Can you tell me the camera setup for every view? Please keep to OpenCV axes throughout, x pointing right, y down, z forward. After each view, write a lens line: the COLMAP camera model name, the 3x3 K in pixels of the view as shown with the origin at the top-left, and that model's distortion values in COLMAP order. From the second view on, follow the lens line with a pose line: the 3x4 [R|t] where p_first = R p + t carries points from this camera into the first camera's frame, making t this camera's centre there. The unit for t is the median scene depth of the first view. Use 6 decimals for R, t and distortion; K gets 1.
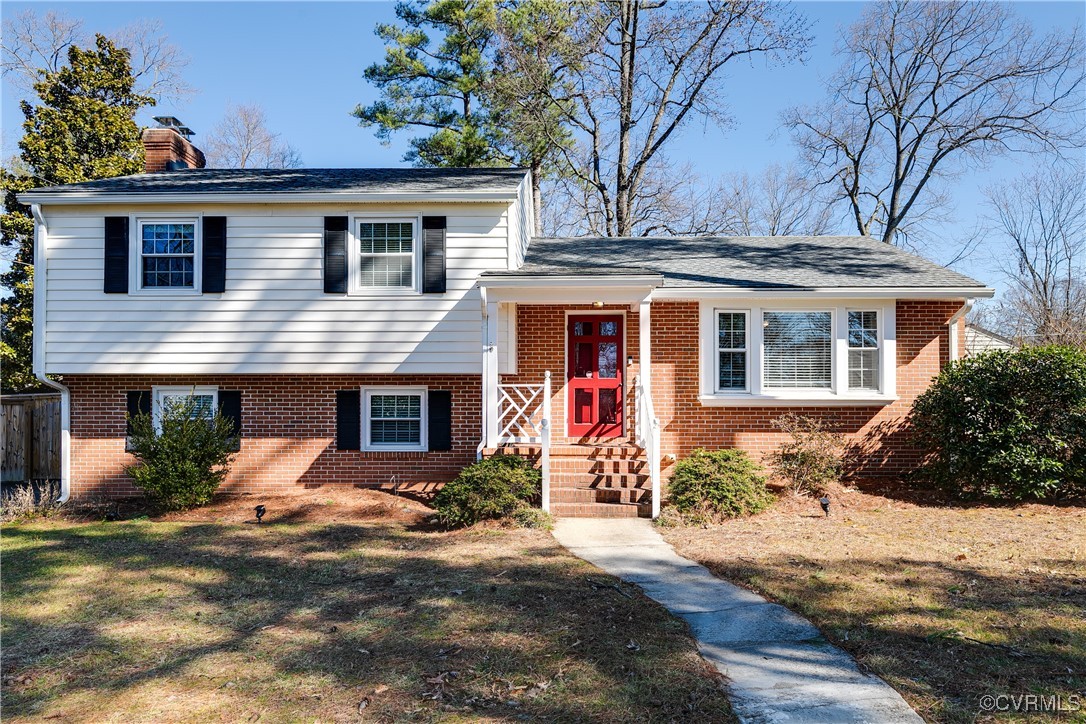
lens RADIAL K [[724.5, 0, 563.5], [0, 724.5, 392.7], [0, 0, 1]] dist [0.005340, -0.005180]
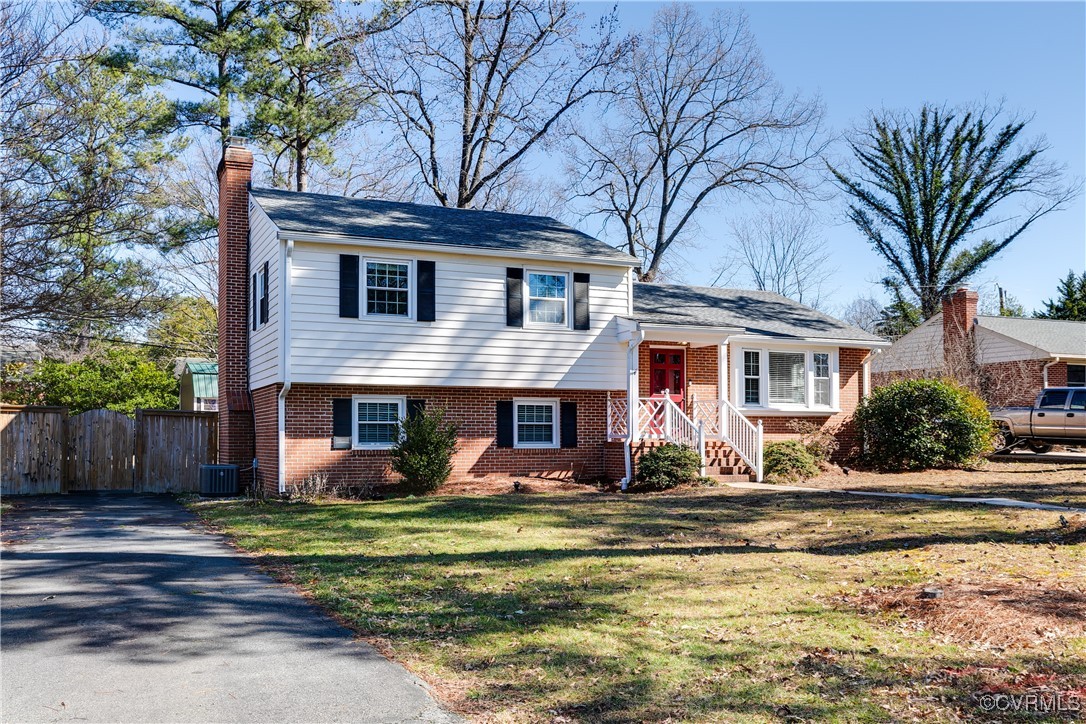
lens RADIAL K [[1016.2, 0, 544.5], [0, 1016.2, 401.3], [0, 0, 1]] dist [-0.007156, 0.001544]
pose [[0.896619, 0.014280, 0.442572, -1.043862], [-0.006020, 0.999781, -0.020064, 0.033825], [-0.442761, 0.015325, 0.896509, -0.649142]]
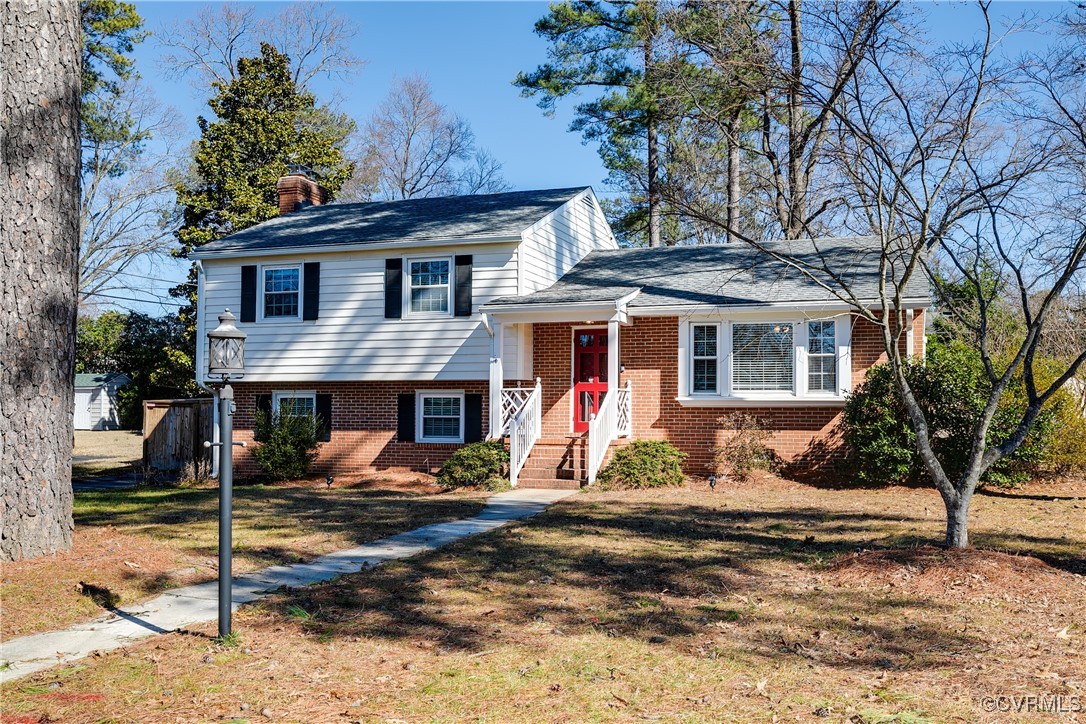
lens RADIAL K [[1087.9, 0, 545.3], [0, 1087.9, 367.2], [0, 0, 1]] dist [0.002285, 0.000000]
pose [[0.943902, -0.010493, -0.330058, 0.561077], [-0.000095, 0.999486, -0.032047, 0.011699], [0.330224, 0.030280, 0.943417, -0.711202]]
